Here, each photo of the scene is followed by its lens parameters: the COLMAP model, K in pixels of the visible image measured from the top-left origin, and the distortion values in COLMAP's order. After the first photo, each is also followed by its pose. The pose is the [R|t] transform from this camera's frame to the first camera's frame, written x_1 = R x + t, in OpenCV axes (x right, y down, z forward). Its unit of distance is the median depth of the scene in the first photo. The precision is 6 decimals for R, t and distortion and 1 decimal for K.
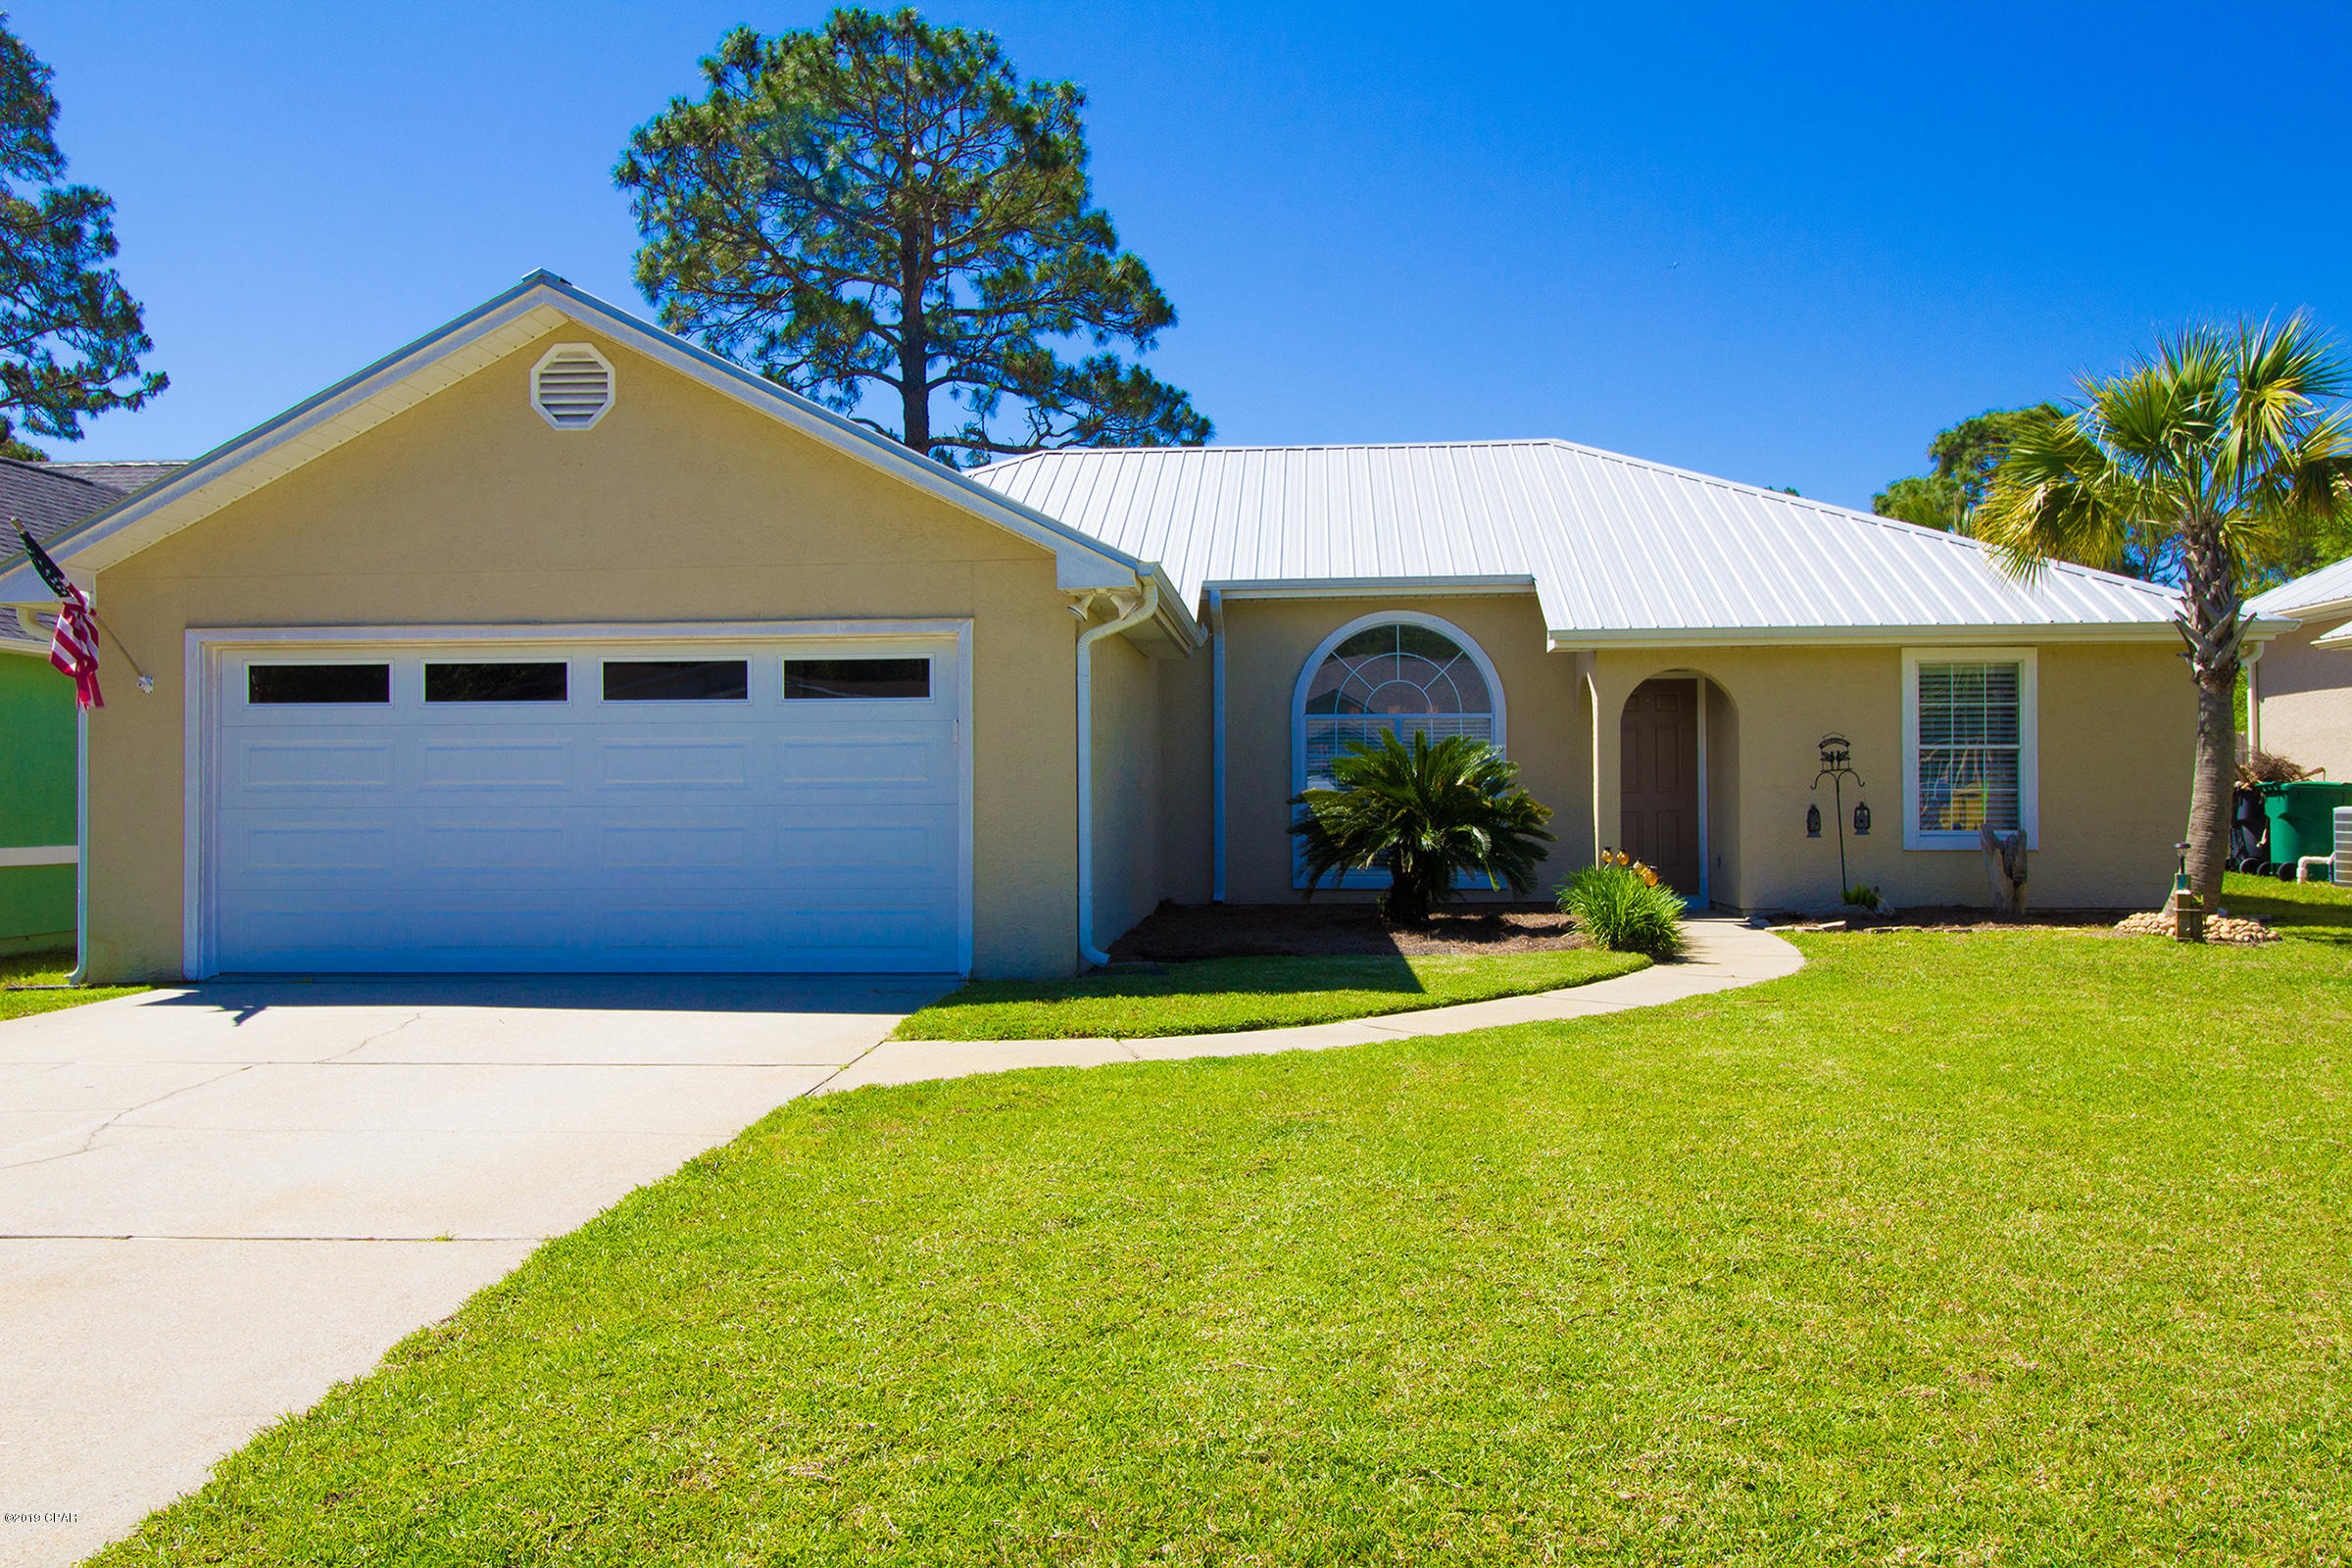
lens RADIAL K [[1836.9, 0, 1176.0], [0, 1836.9, 784.0], [0, 0, 1]] dist [0.005985, 0.003810]
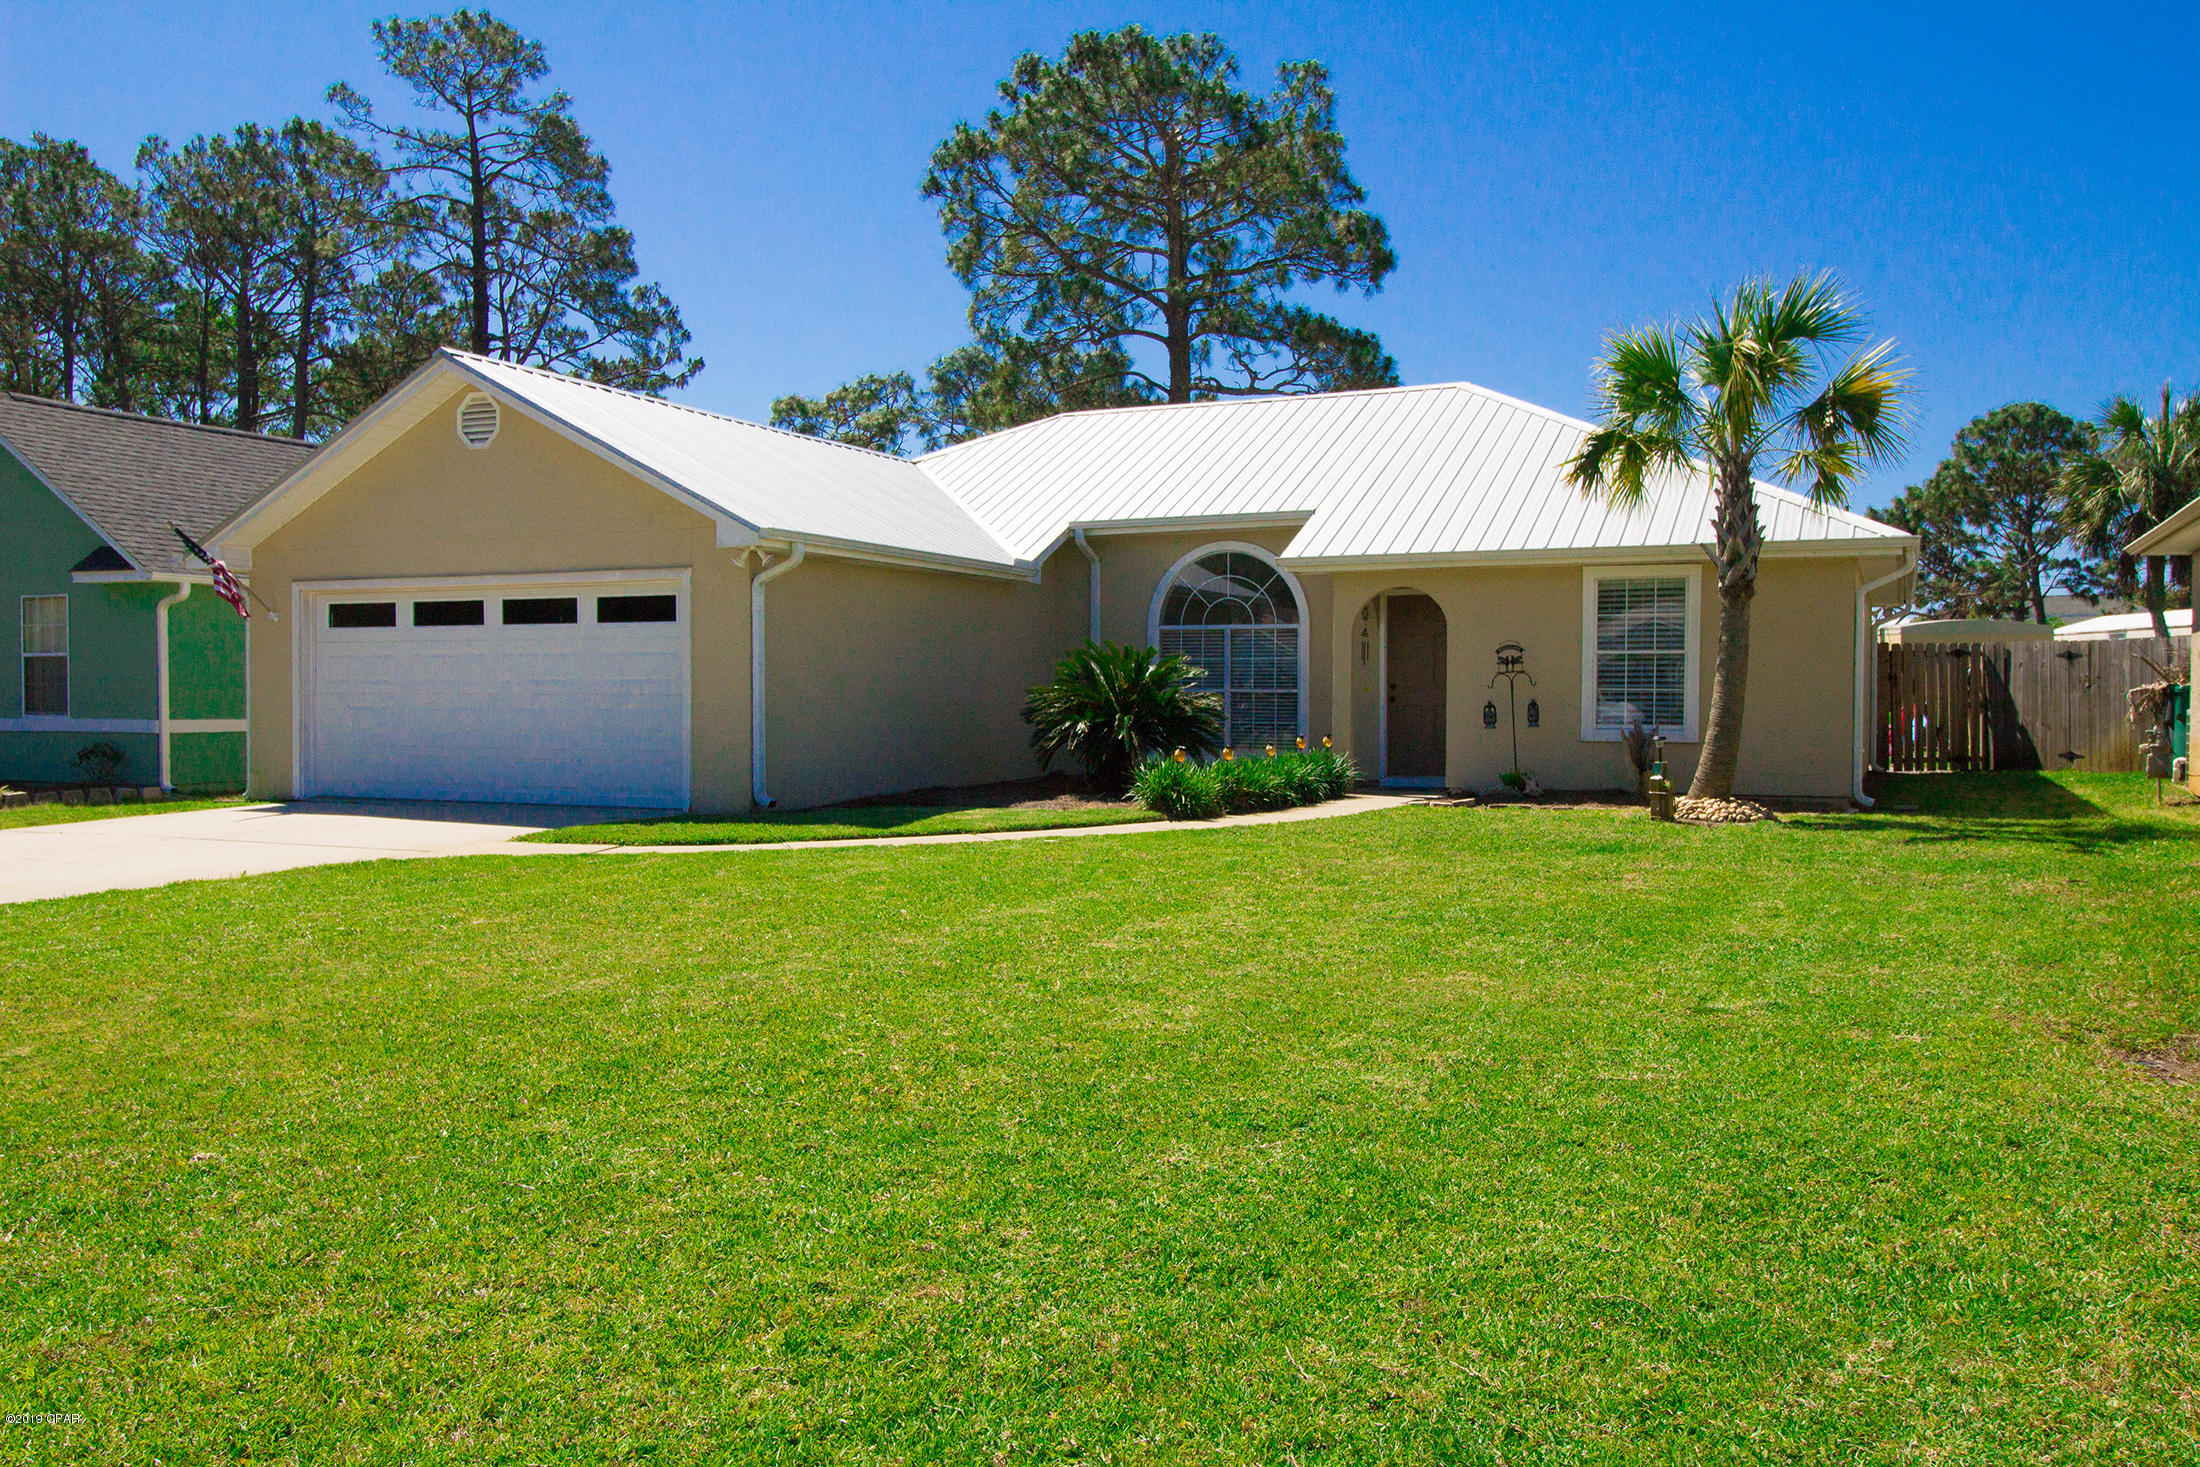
lens RADIAL K [[1718.2, 0, 1100.0], [0, 1718.2, 733.5], [0, 0, 1]] dist [0.005985, 0.003810]
pose [[0.935773, 0.015704, -0.352253, 0.501382], [-0.004468, 0.999456, 0.032690, -0.003020], [0.352575, -0.029016, 0.935334, -0.125830]]
